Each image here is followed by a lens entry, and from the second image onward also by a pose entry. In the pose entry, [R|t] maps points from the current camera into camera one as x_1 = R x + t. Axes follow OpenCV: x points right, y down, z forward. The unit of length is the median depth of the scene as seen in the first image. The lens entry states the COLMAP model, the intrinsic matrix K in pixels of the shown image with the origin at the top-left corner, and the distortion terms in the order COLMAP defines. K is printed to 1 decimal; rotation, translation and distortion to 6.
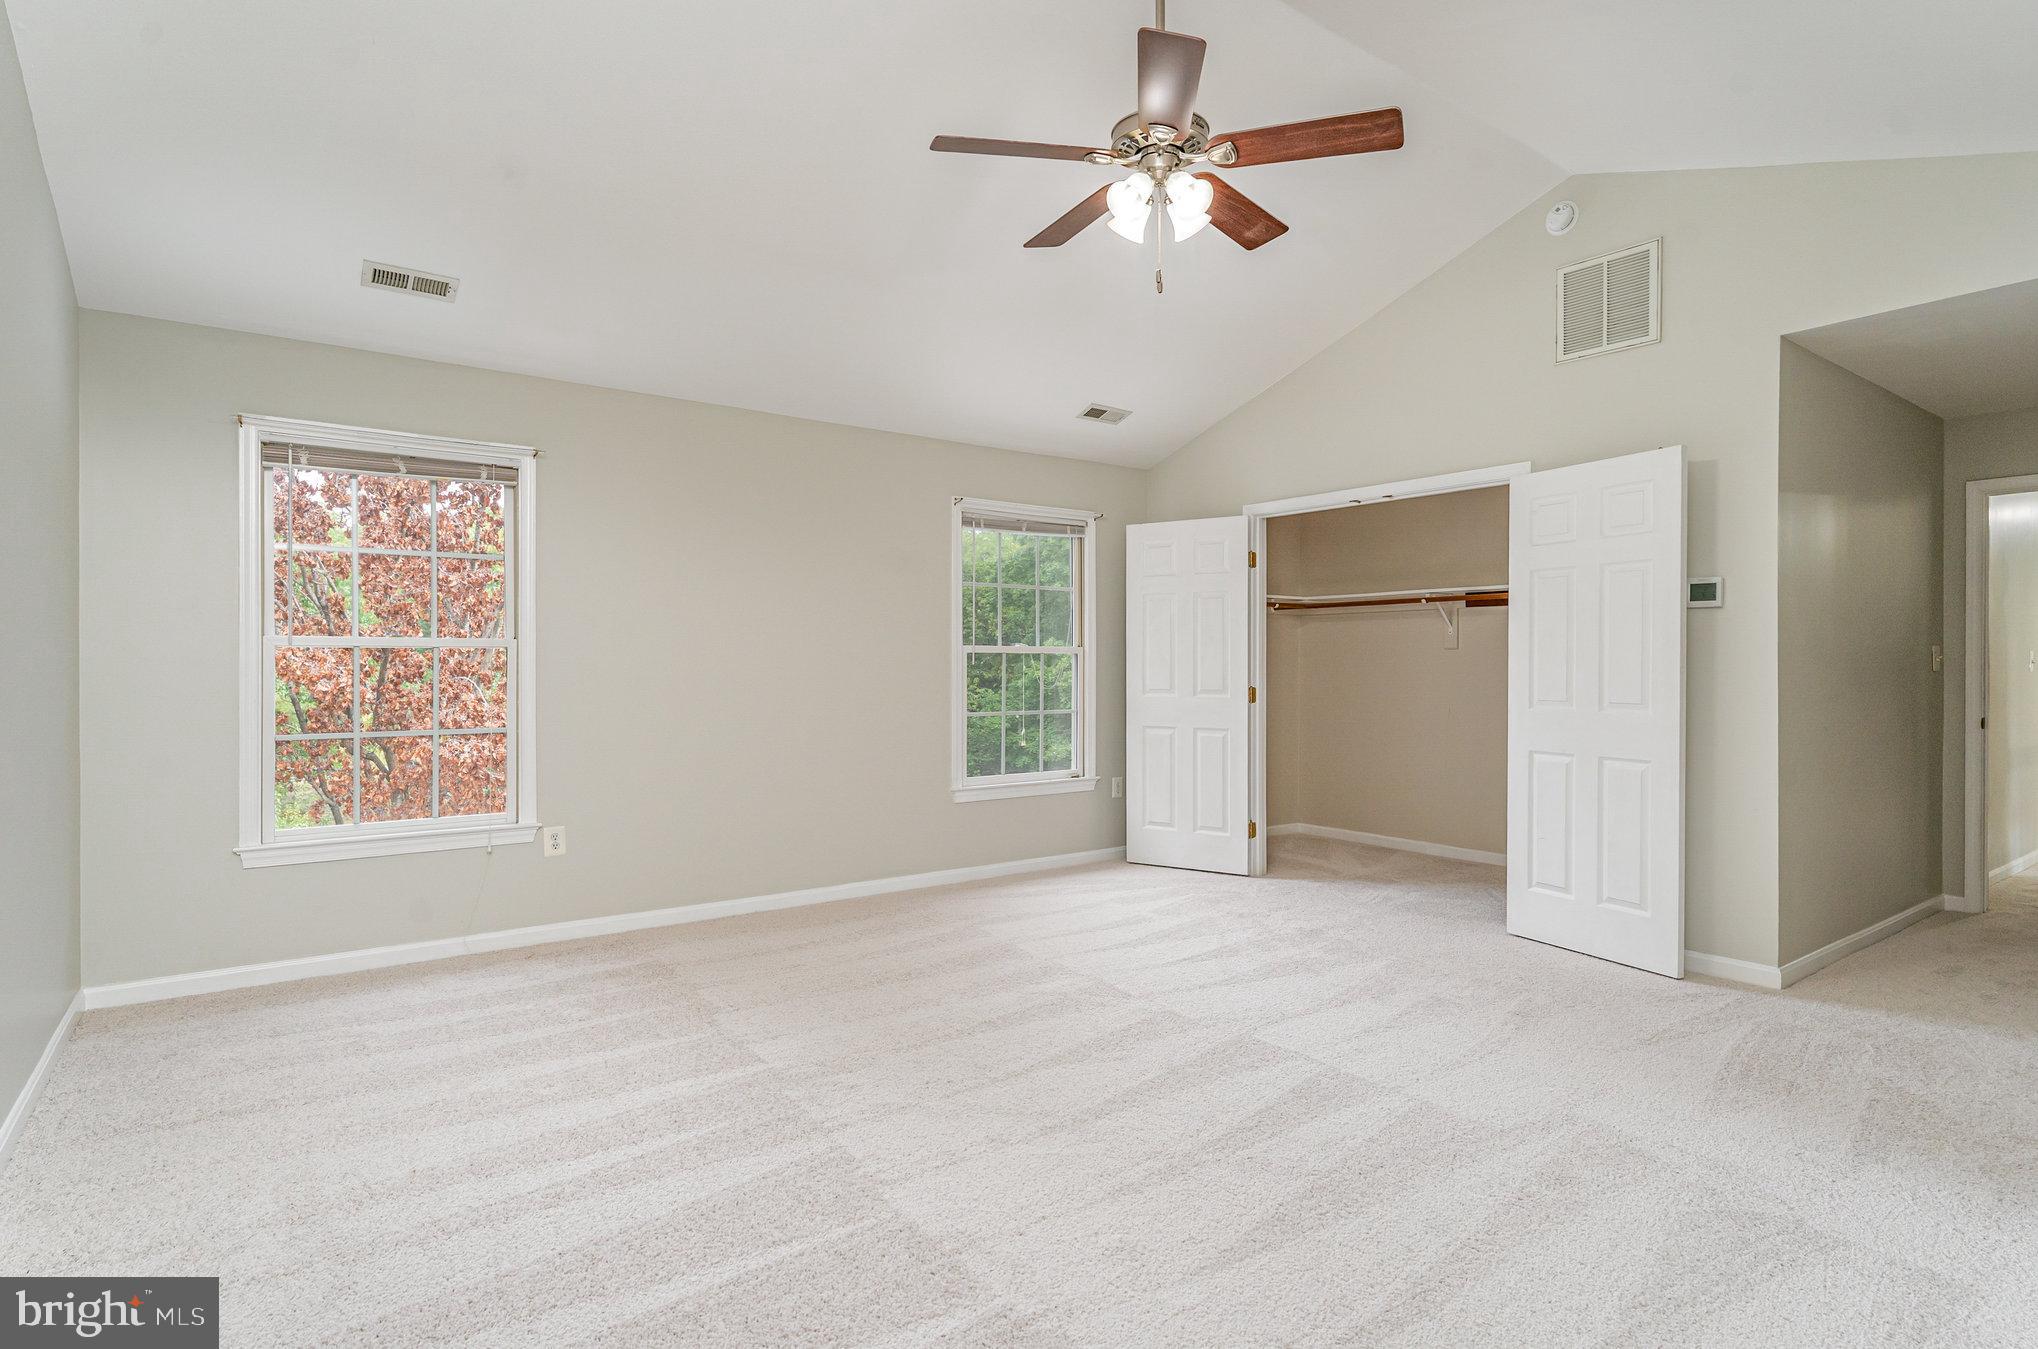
lens RADIAL K [[1076.4, 0, 1019.0], [0, 1076.4, 674.5], [0, 0, 1]] dist [-0.001636, -0.000584]
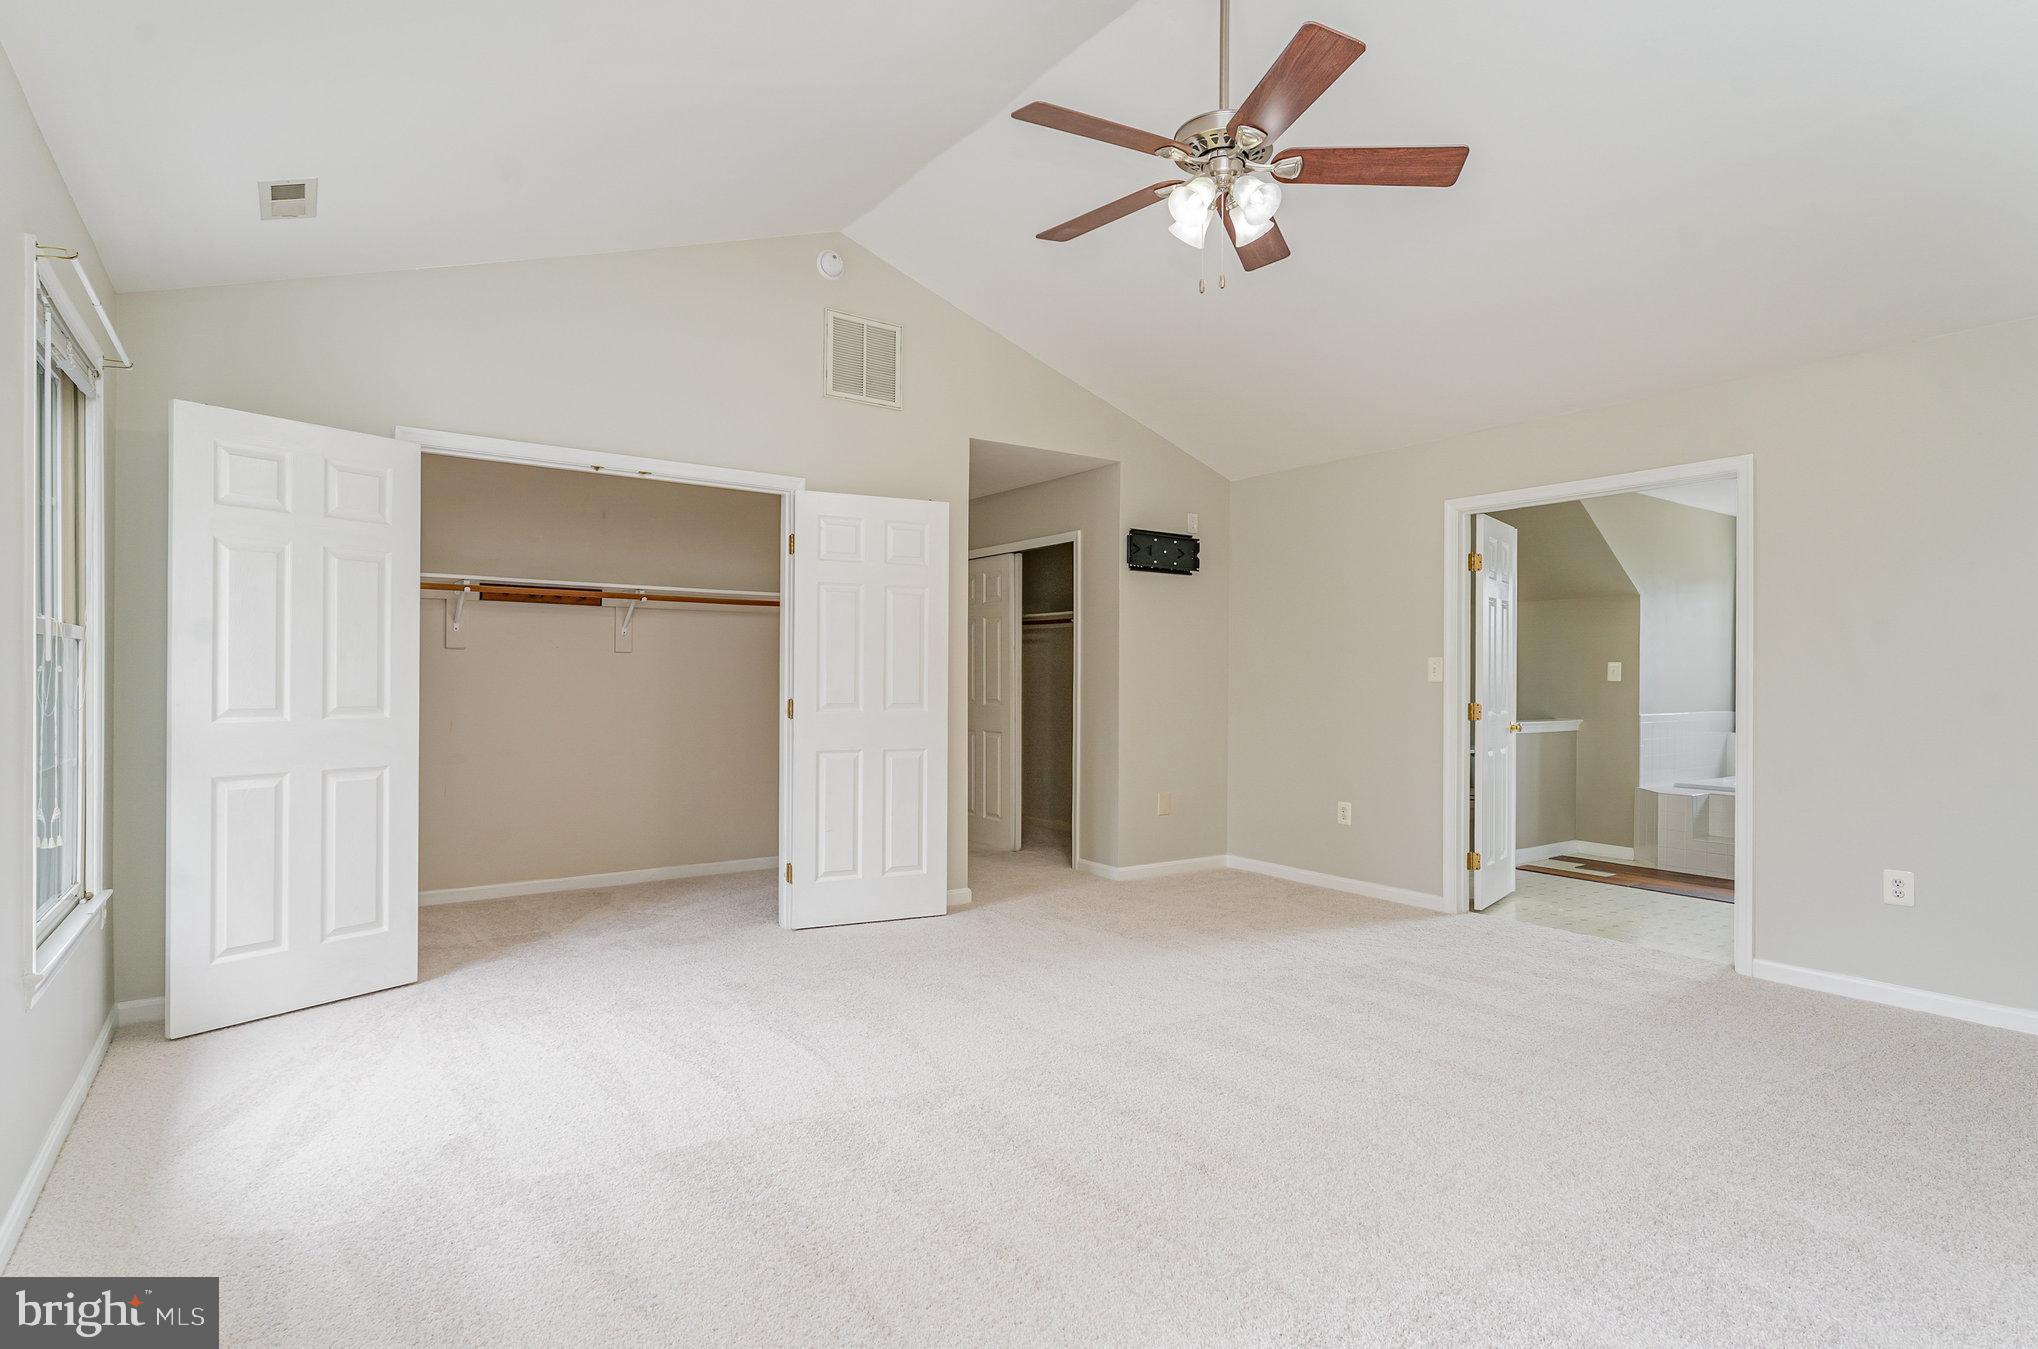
lens RADIAL K [[1076.4, 0, 1019.0], [0, 1076.4, 674.5], [0, 0, 1]] dist [-0.001636, -0.000584]
pose [[-0.021032, -0.000804, 0.999778, -0.576937], [0.001836, 0.999998, 0.000843, -0.005527], [-0.999777, 0.001853, -0.021031, 0.792767]]
